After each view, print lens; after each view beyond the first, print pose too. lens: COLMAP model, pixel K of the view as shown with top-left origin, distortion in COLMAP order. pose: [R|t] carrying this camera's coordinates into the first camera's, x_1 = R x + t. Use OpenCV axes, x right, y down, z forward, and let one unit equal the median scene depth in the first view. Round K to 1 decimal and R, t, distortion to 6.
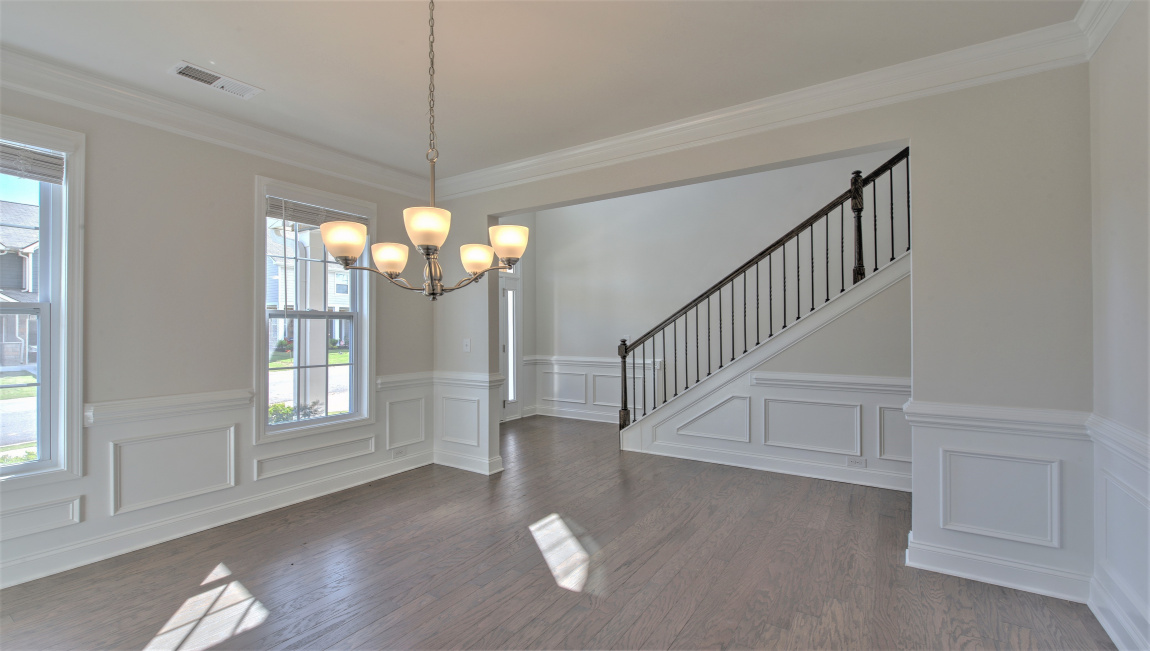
lens RADIAL K [[490.9, 0, 573.8], [0, 490.9, 324.8], [0, 0, 1]] dist [-0.004150, -0.000857]
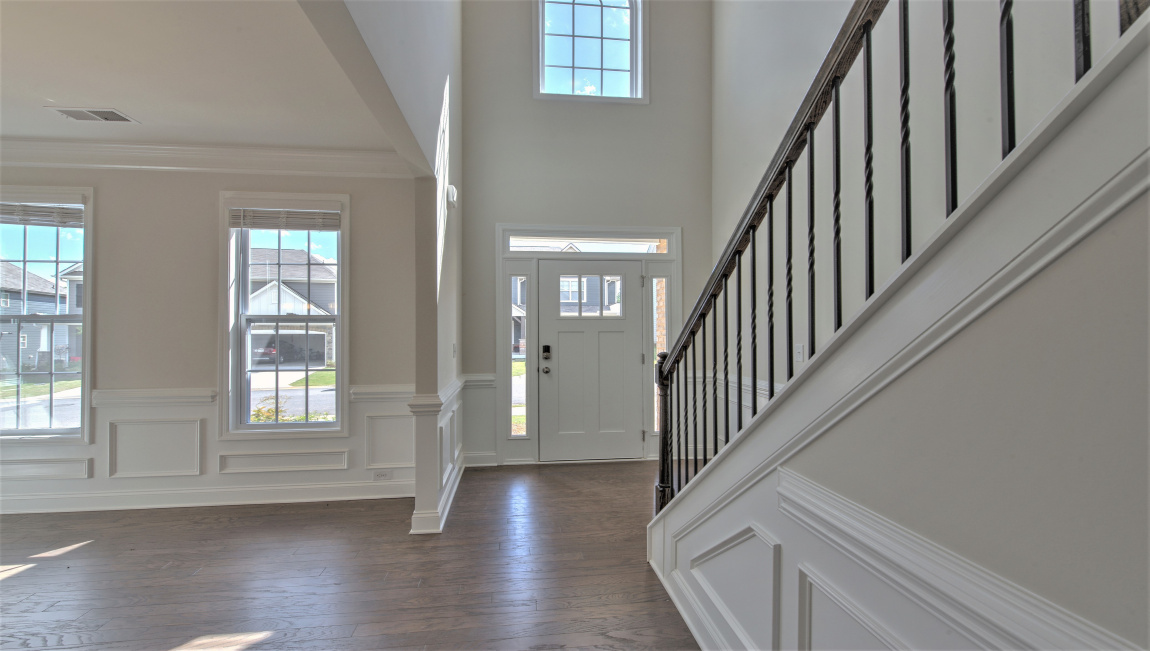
lens RADIAL K [[490.9, 0, 579.4], [0, 490.9, 325.1], [0, 0, 1]] dist [-0.004150, -0.000857]
pose [[0.646896, -0.007339, -0.762543, 0.713856], [0.006306, 0.999971, -0.004275, 0.000485], [0.762552, -0.002043, 0.646924, 0.940992]]
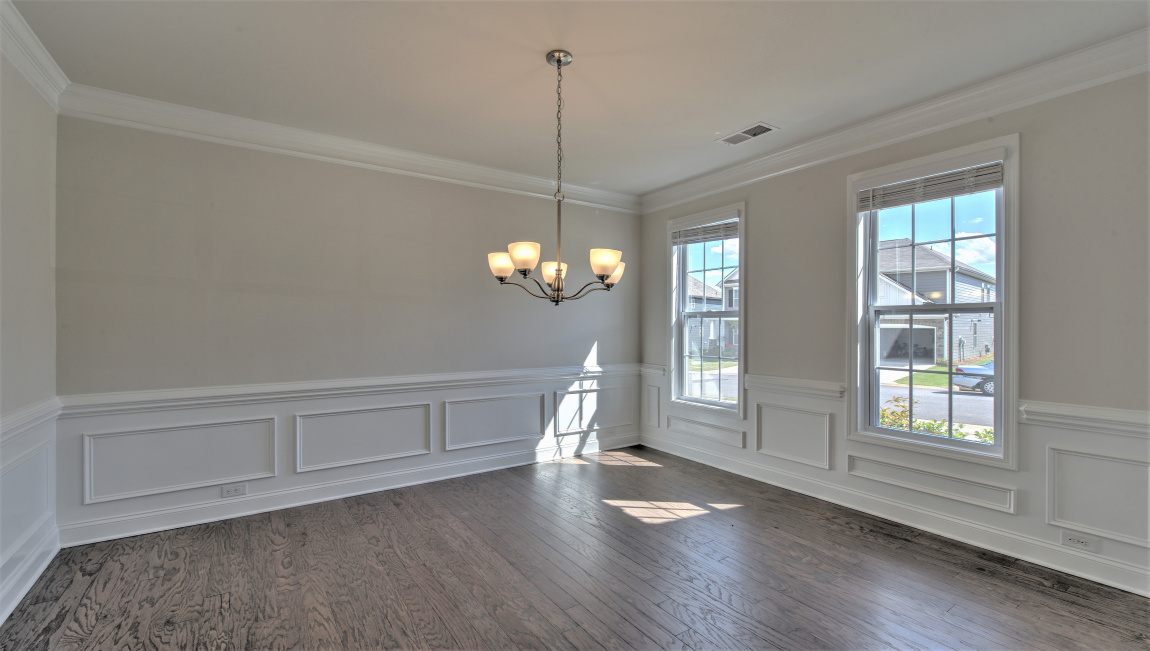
lens RADIAL K [[490.9, 0, 571.8], [0, 490.9, 328.4], [0, 0, 1]] dist [-0.004150, -0.000857]
pose [[-0.394141, 0.008304, -0.919013, 0.539286], [0.007593, 0.999954, 0.005779, 0.003102], [0.919019, -0.004700, -0.394186, 0.906791]]
